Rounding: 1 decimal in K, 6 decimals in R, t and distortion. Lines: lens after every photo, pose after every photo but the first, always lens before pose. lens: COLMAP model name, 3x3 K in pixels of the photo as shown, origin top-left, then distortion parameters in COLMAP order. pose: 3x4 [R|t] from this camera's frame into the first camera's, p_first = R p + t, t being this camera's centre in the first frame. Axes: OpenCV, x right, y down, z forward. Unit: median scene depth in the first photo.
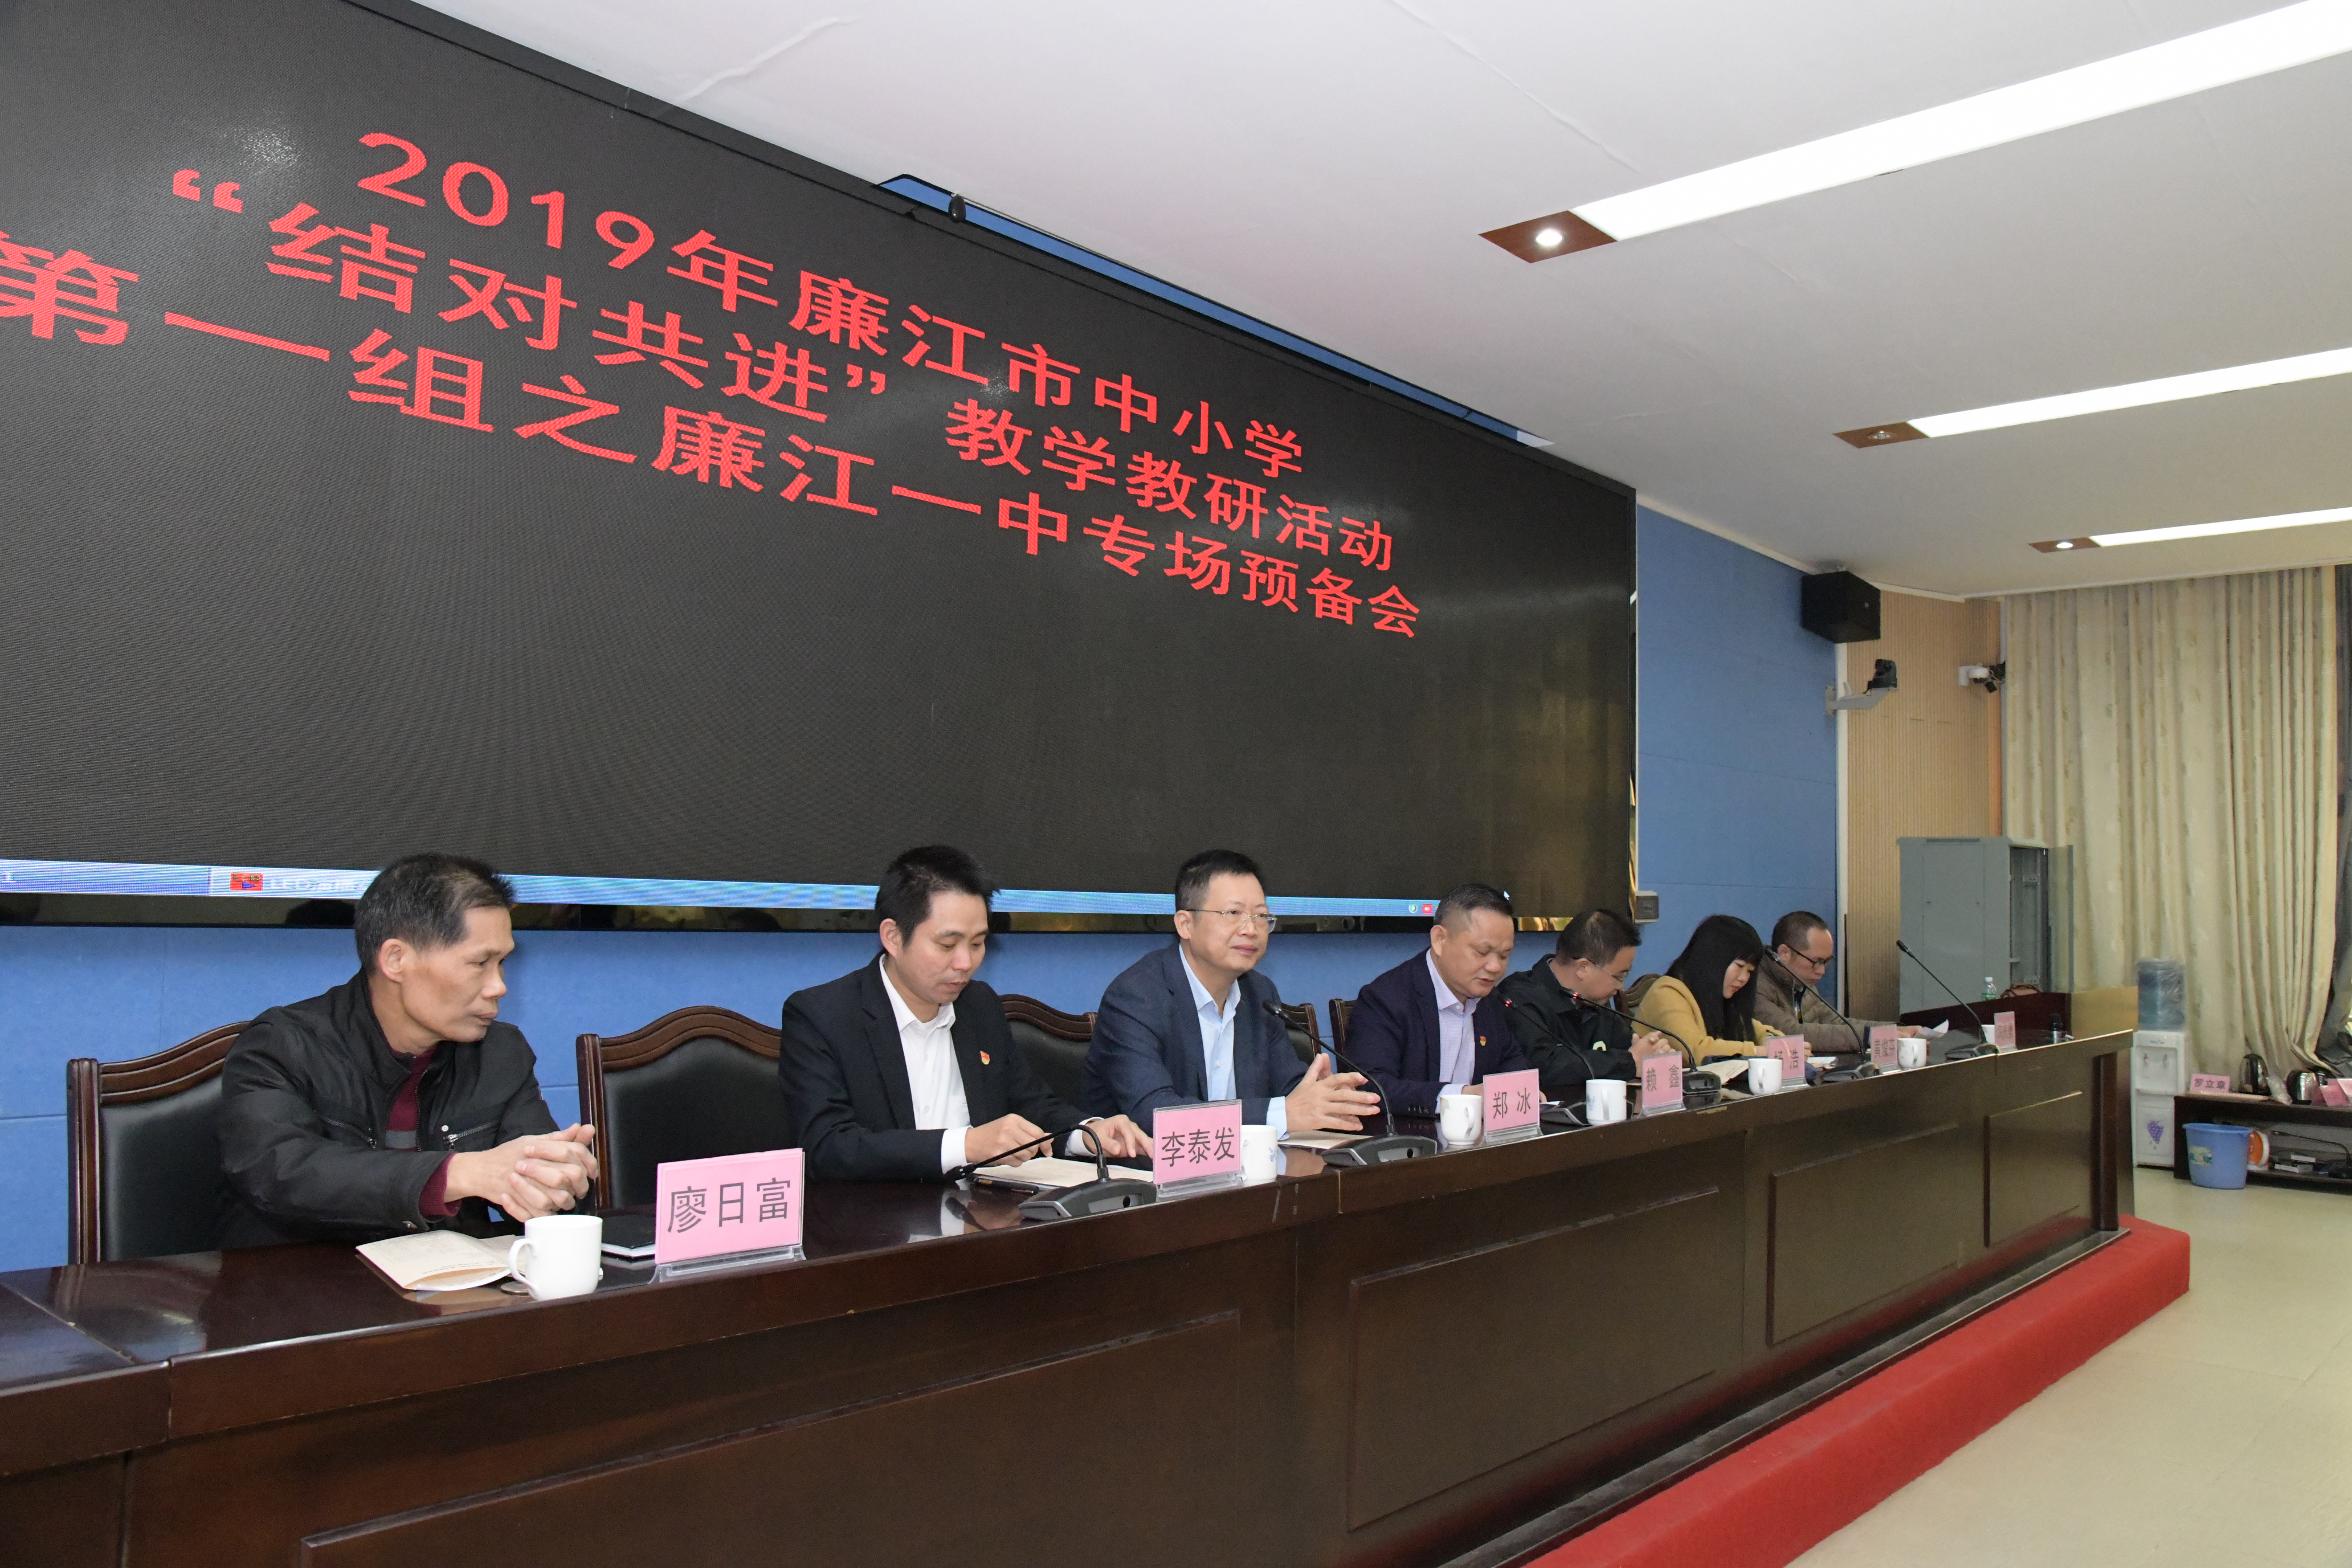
lens RADIAL K [[1727.1, 0, 1169.5], [0, 1727.1, 774.7], [0, 0, 1]] dist [-0.054144, 0.028038]
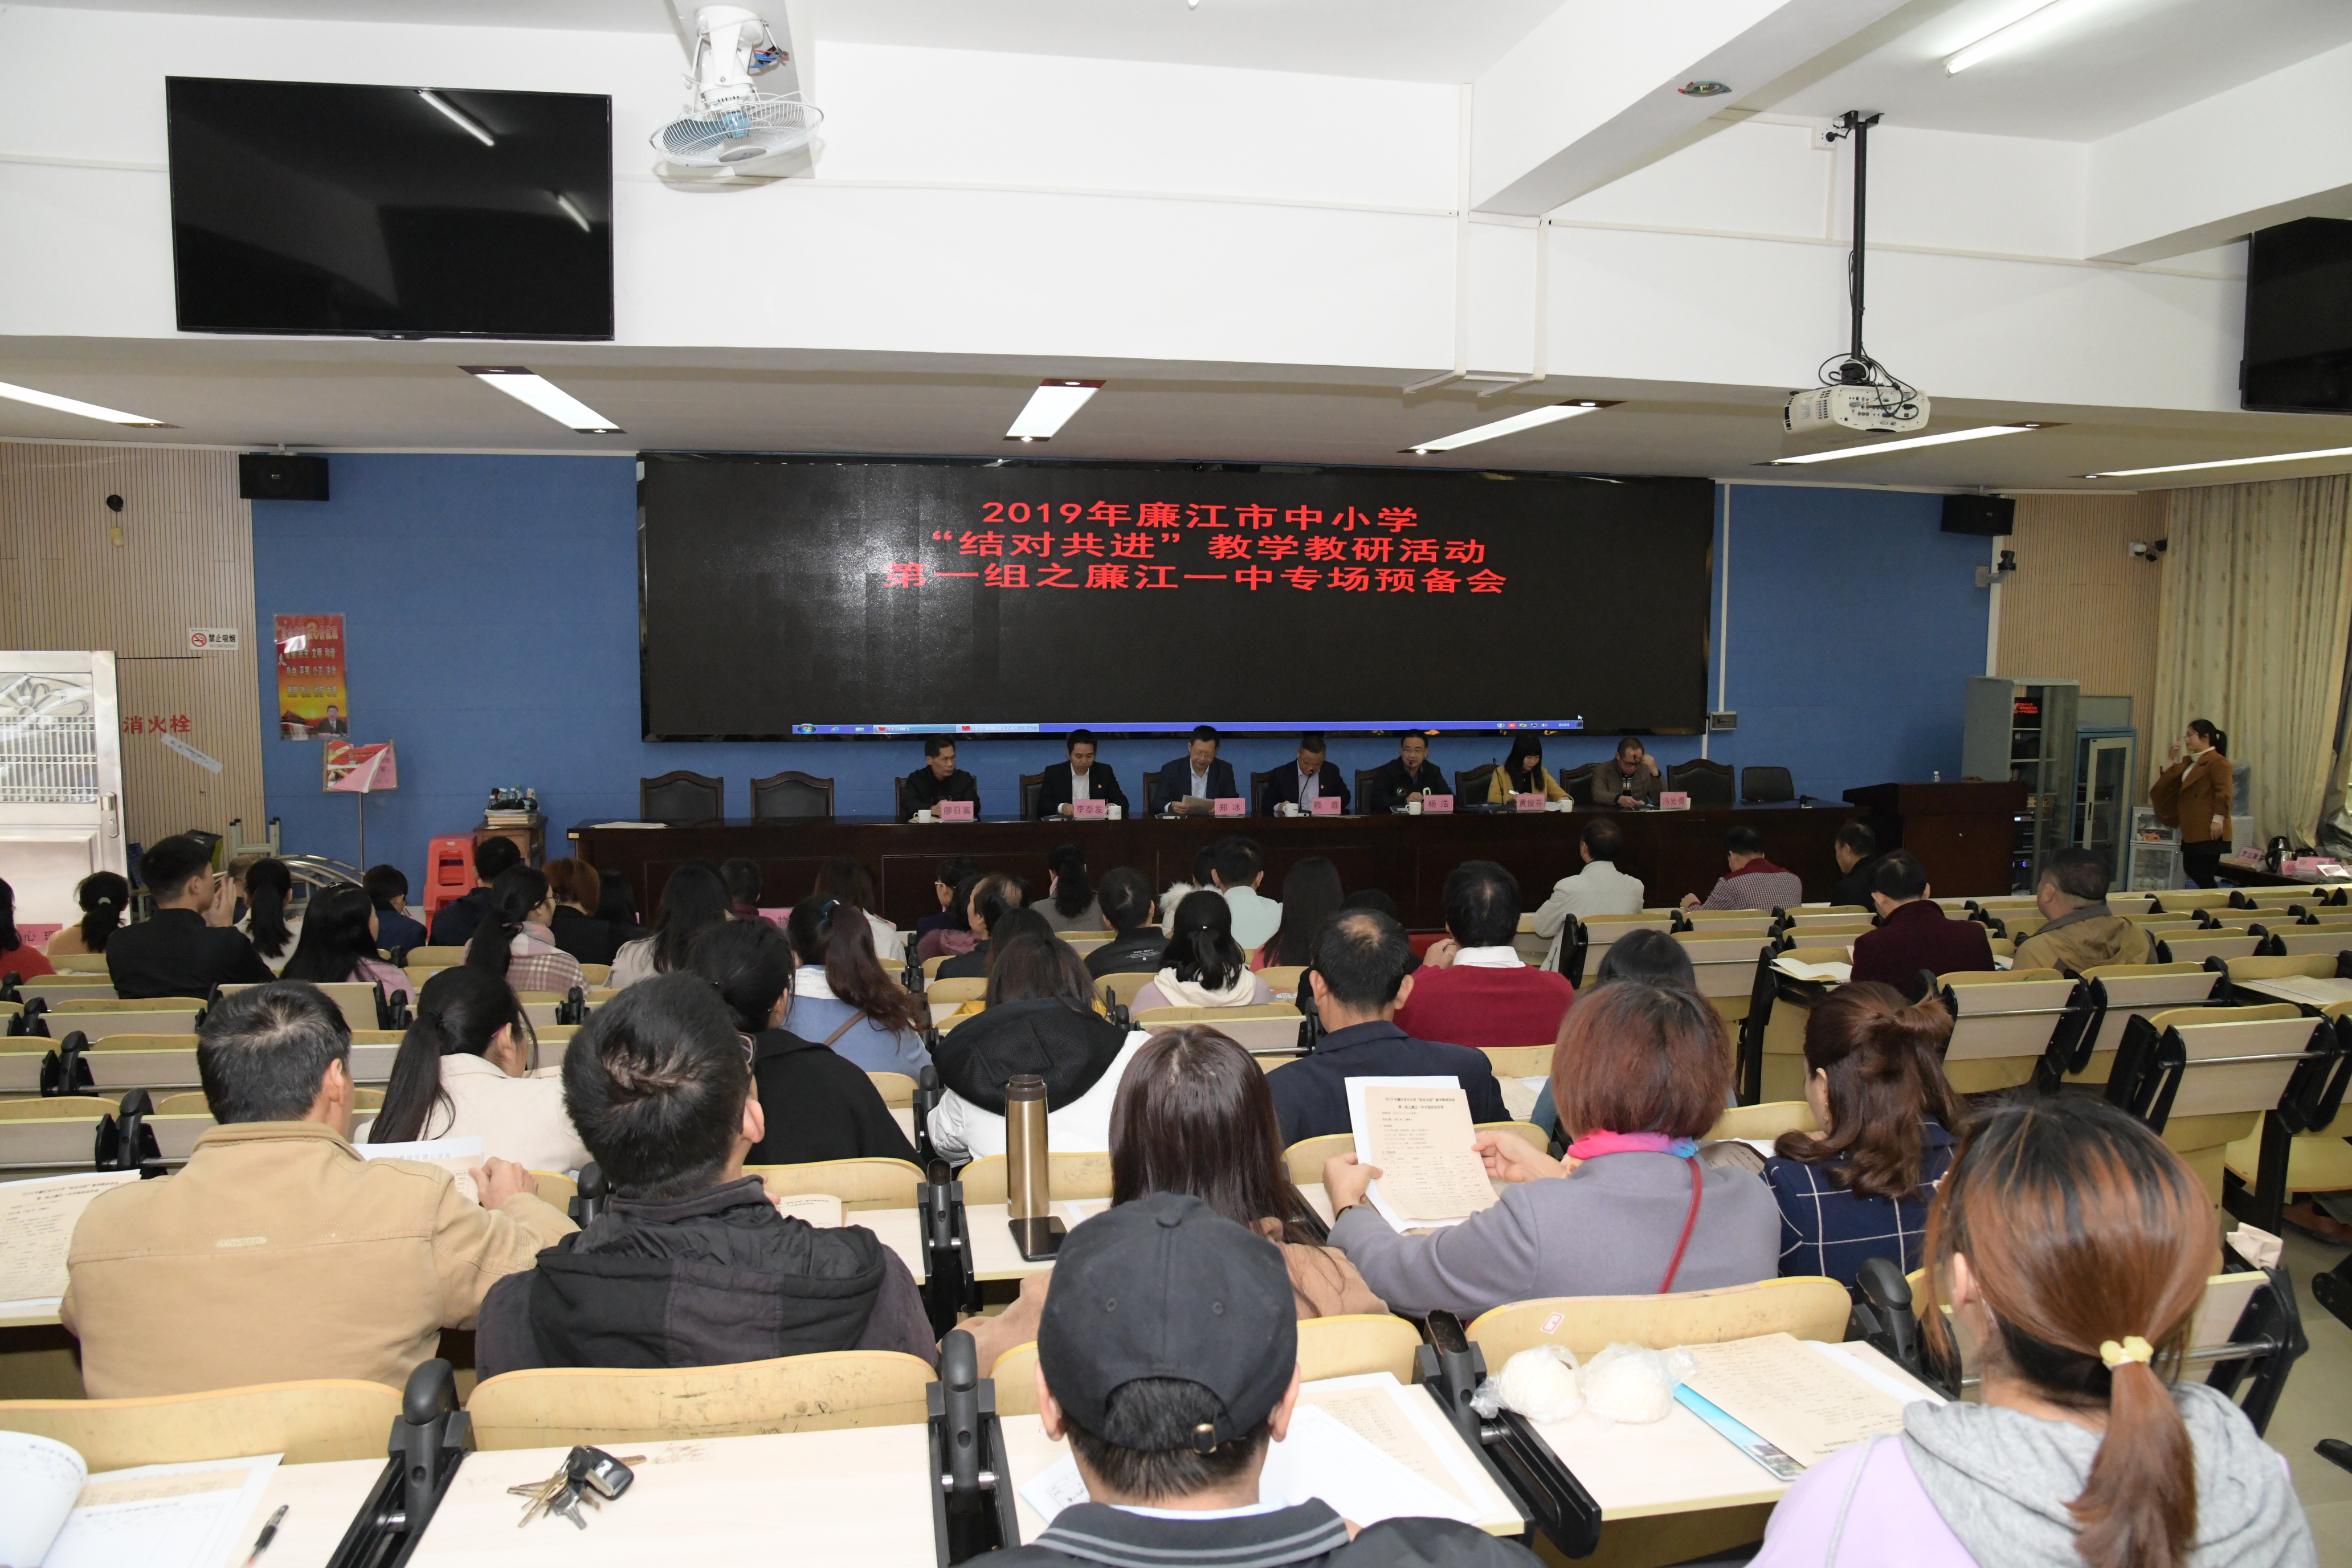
lens RADIAL K [[1727.1, 0, 1182.9], [0, 1727.1, 790.8], [0, 0, 1]] dist [-0.054144, 0.028038]
pose [[0.790709, 0.056245, -0.609602, 1.396522], [0.052801, 0.985794, 0.159442, -0.246649], [0.609910, -0.158259, 0.776507, -1.071061]]
